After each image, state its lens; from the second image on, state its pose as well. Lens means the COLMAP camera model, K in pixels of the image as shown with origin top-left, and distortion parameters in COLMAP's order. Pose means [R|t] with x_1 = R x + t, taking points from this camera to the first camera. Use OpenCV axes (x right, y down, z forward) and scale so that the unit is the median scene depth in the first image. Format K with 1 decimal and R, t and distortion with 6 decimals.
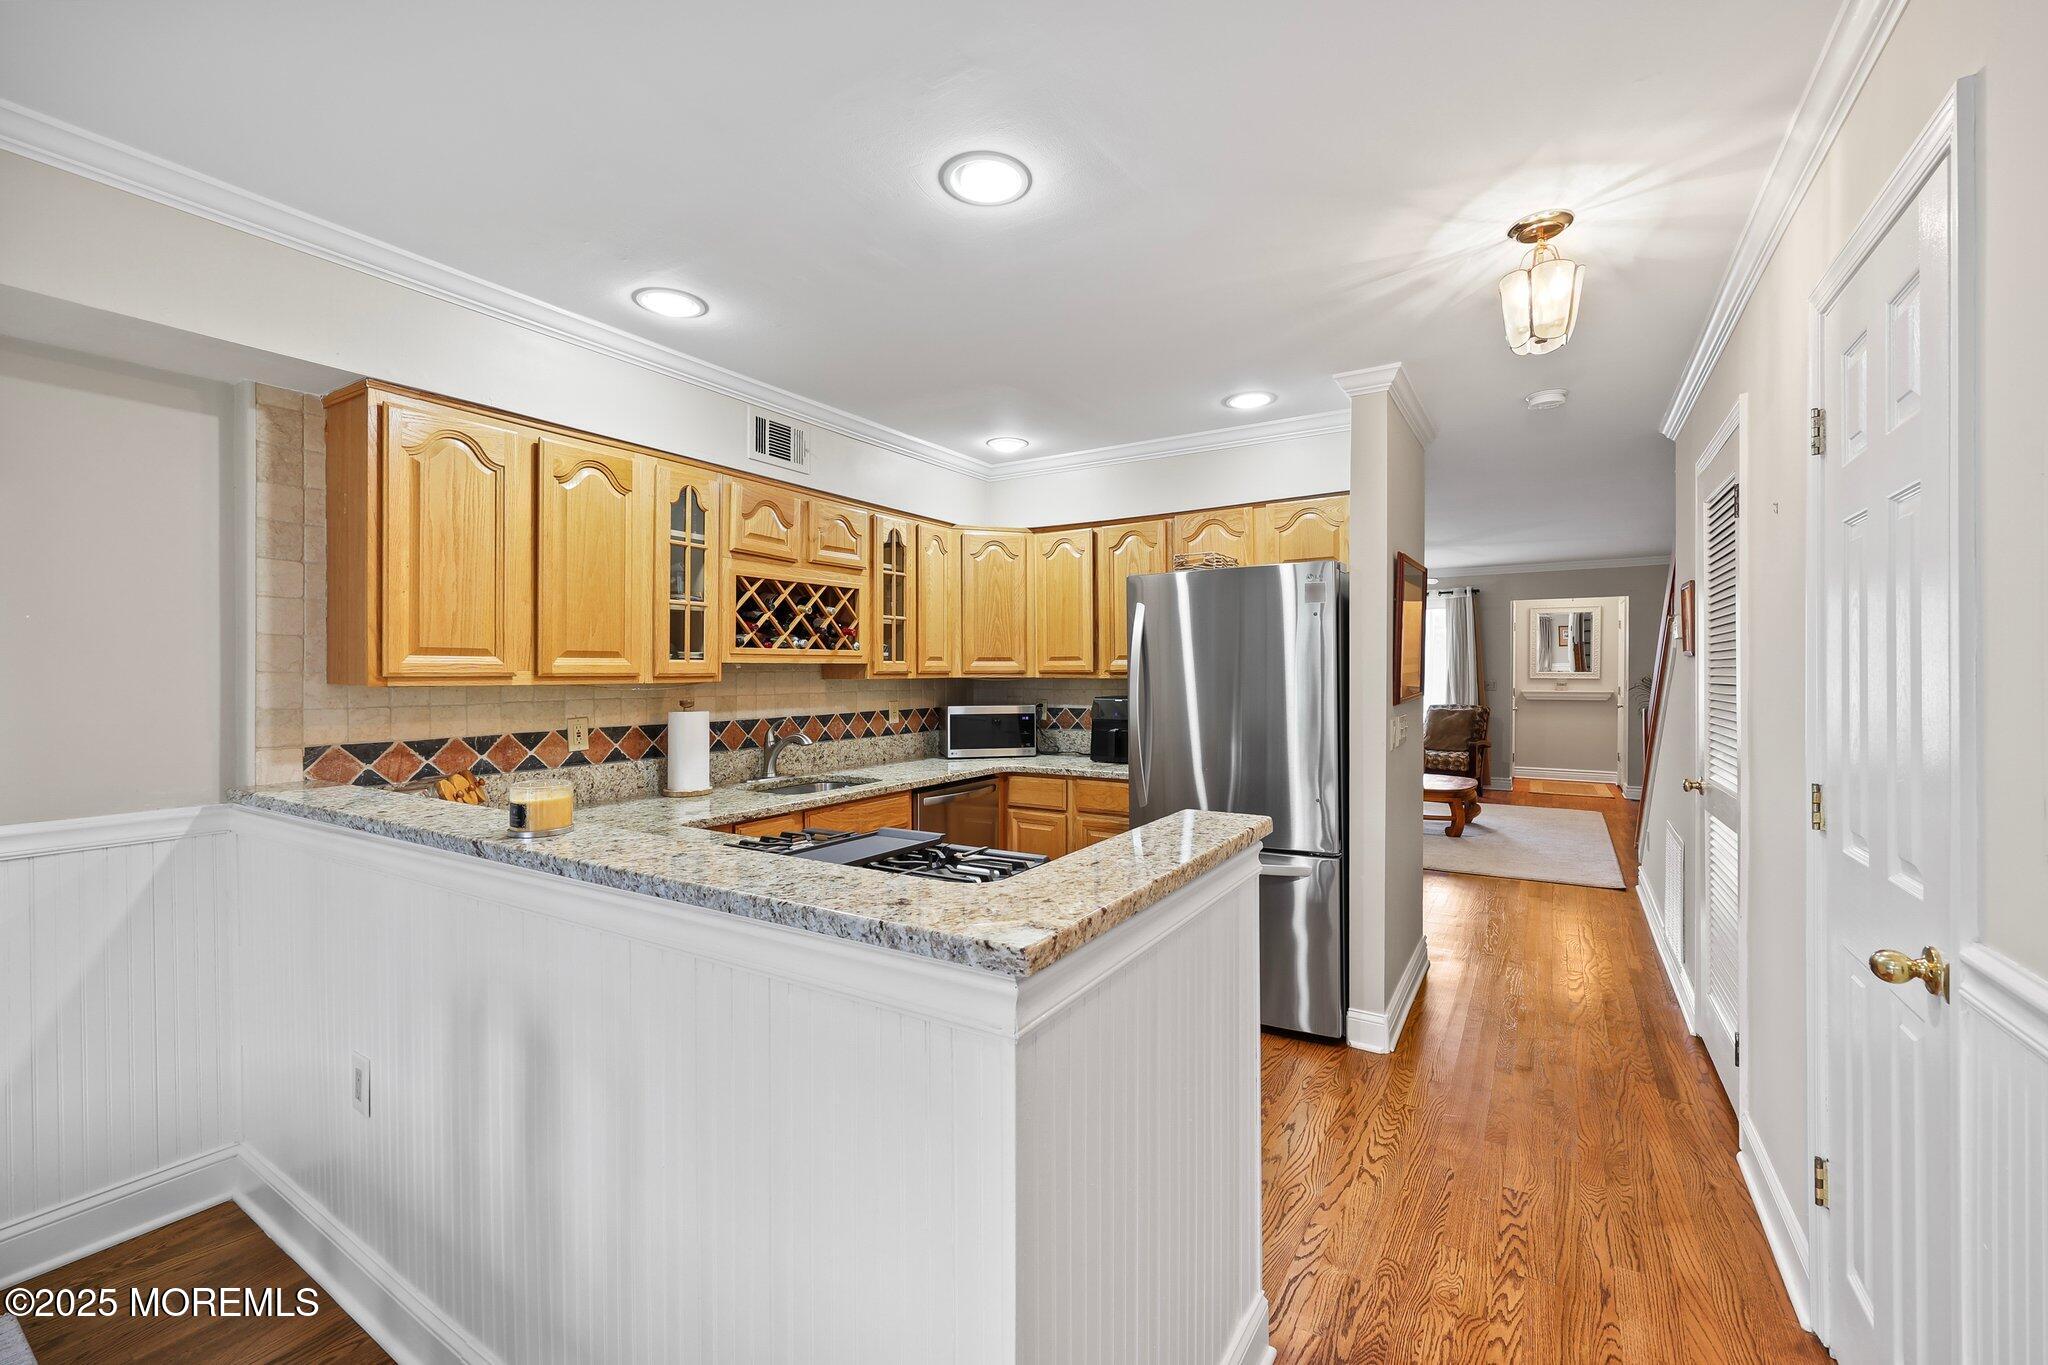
lens RADIAL K [[836.7, 0, 1031.4], [0, 836.7, 675.7], [0, 0, 1]] dist [0.000669, -0.000086]
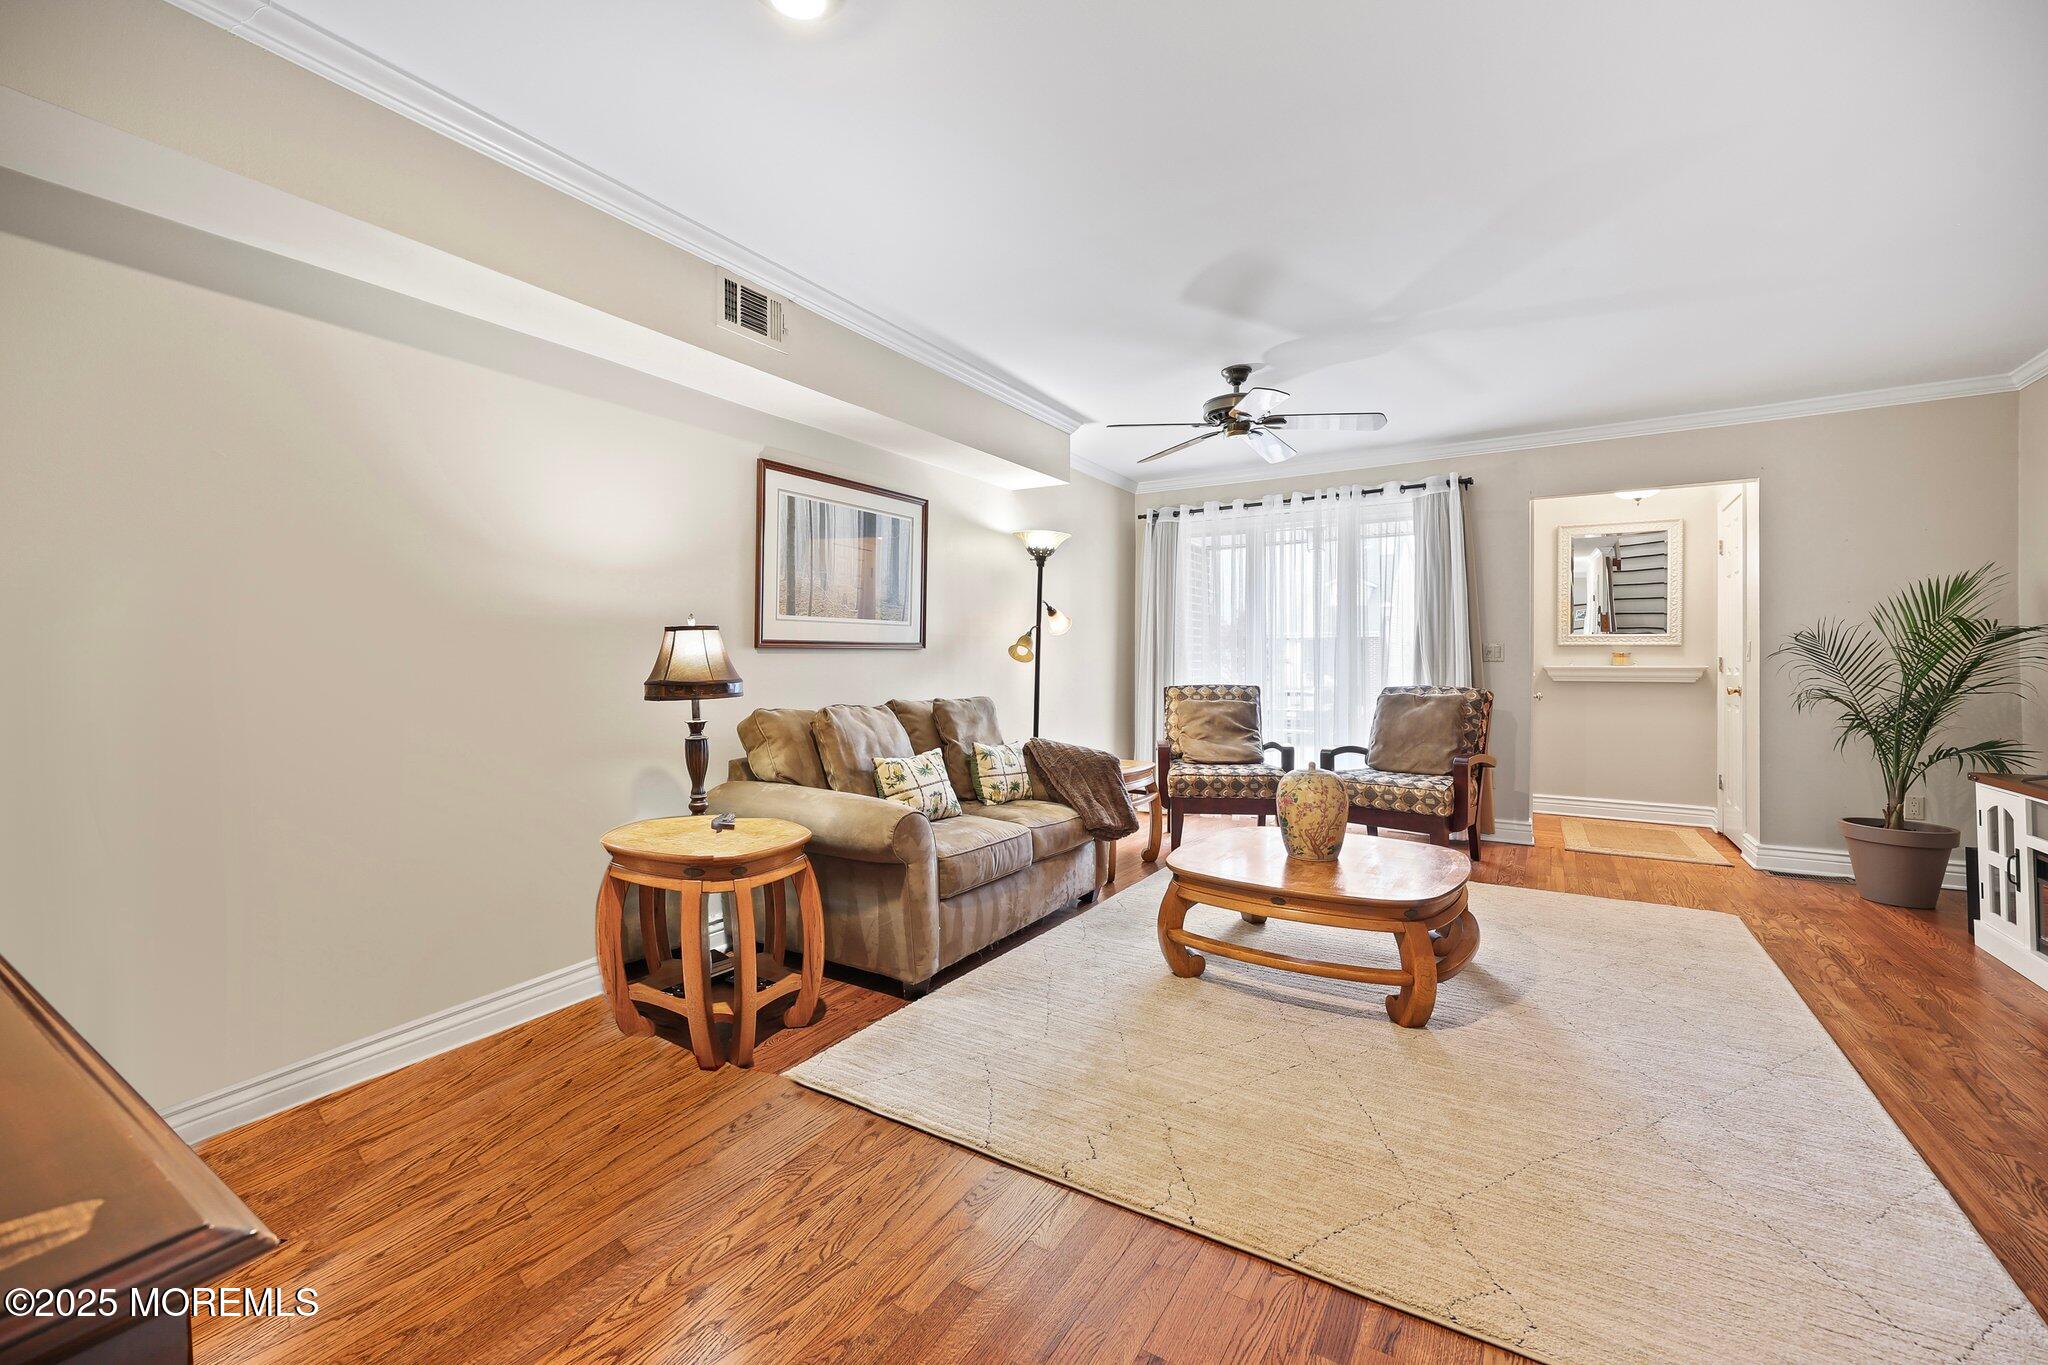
lens RADIAL K [[836.7, 0, 1023.7], [0, 836.7, 652.9], [0, 0, 1]] dist [0.000669, -0.000086]
pose [[0.999994, -0.000556, -0.003424, 0.249067], [0.000527, 0.999964, -0.008429, 0.017242], [0.003428, 0.008427, 0.999959, 0.462264]]
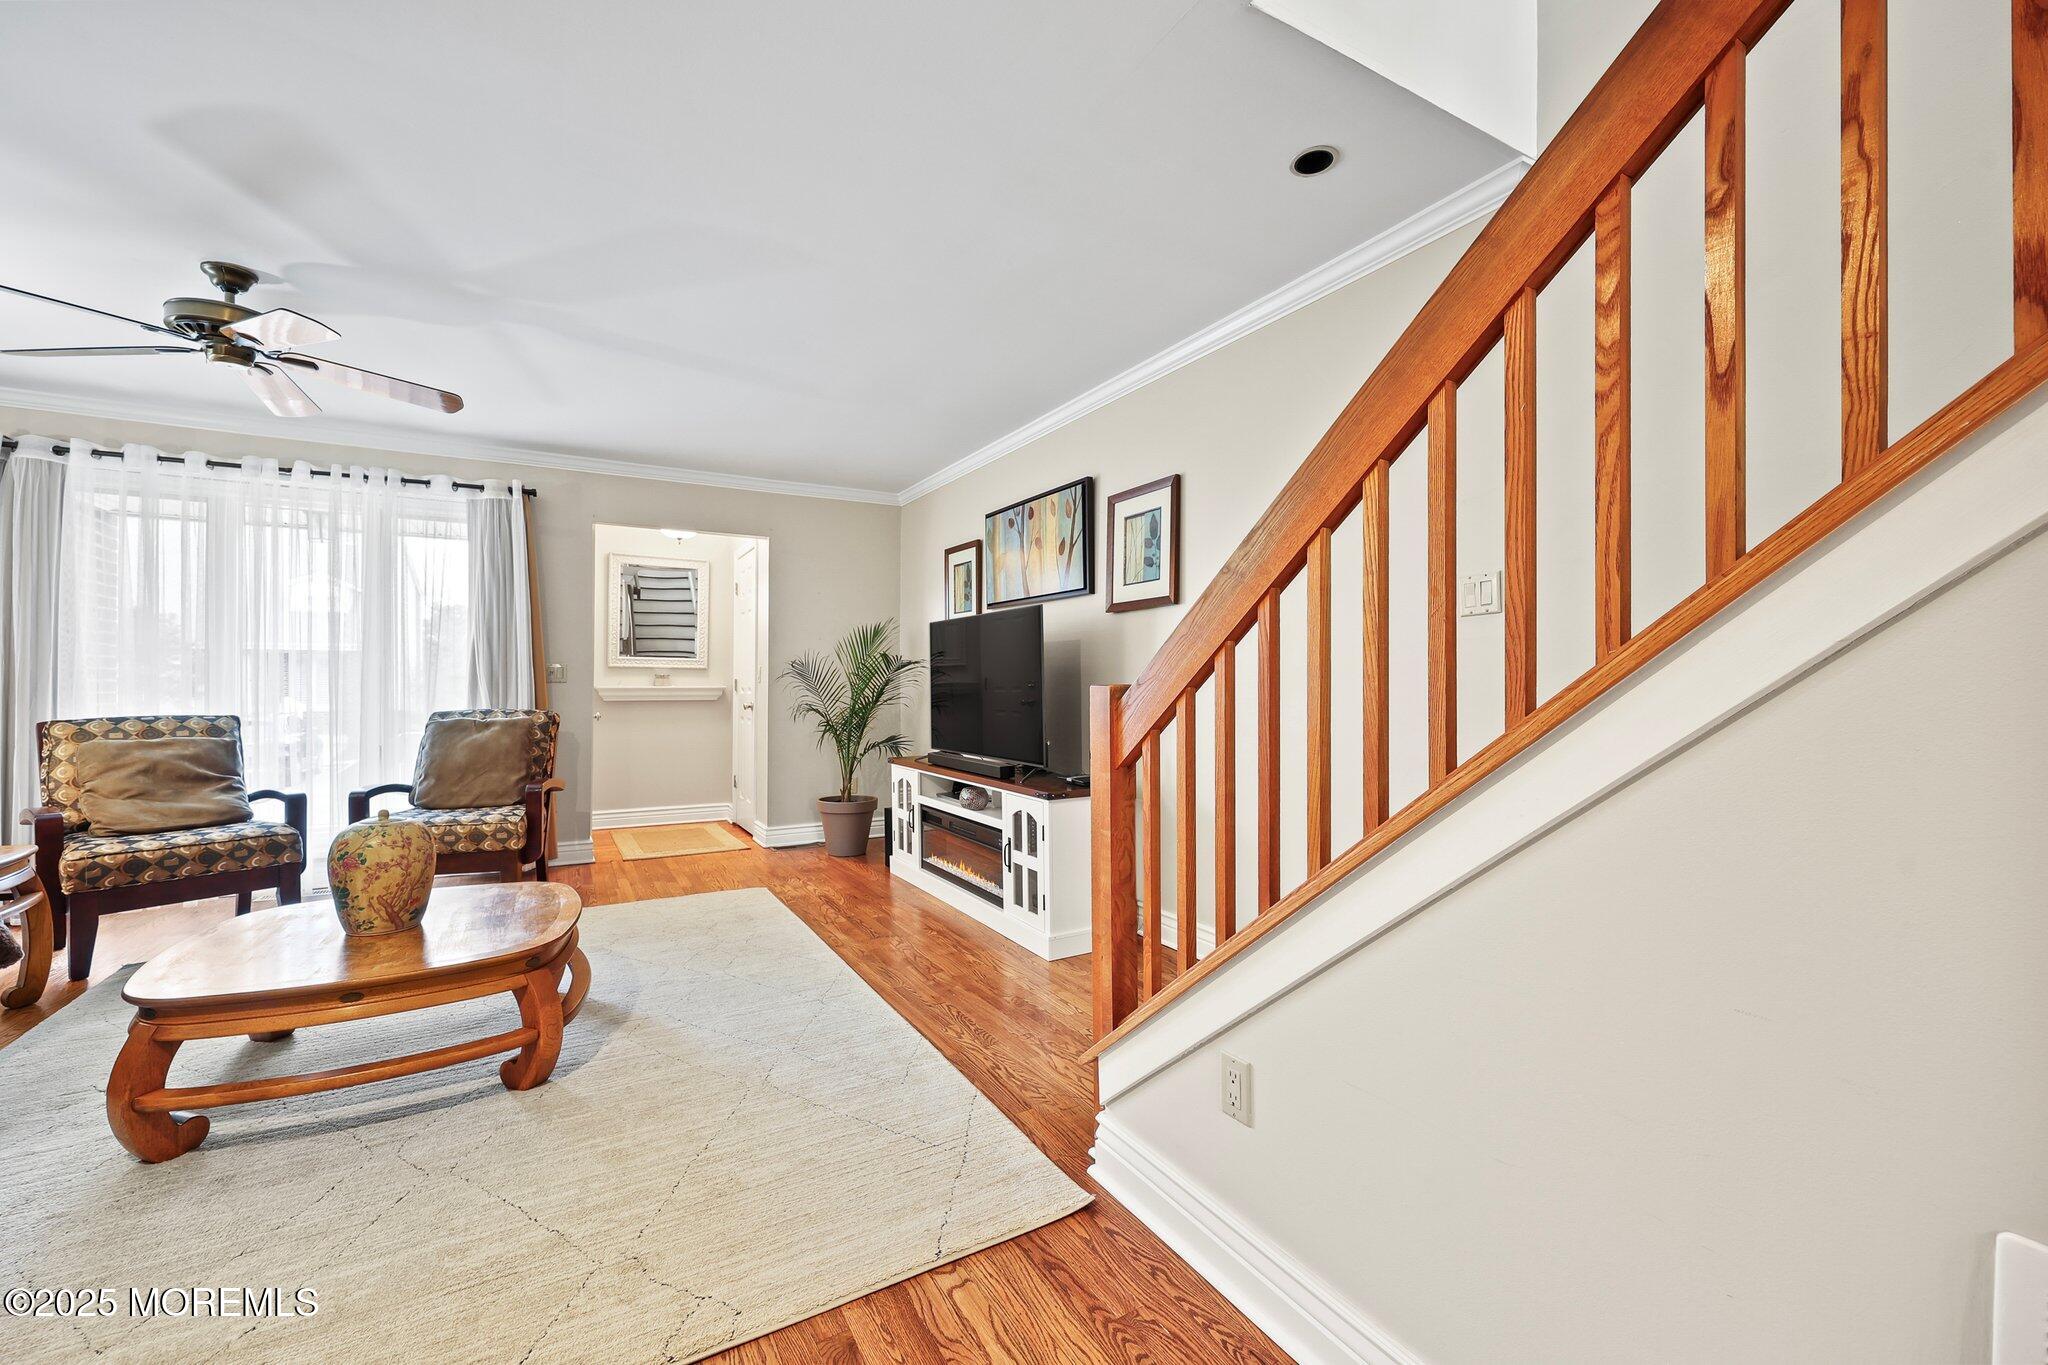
lens RADIAL K [[836.7, 0, 1033.3], [0, 836.7, 683.9], [0, 0, 1]] dist [0.000669, -0.000086]
pose [[0.471807, -0.001371, 0.881701, 0.224387], [-0.003809, 0.999986, 0.003593, 0.016204], [-0.881693, -0.005054, 0.471796, 0.491550]]
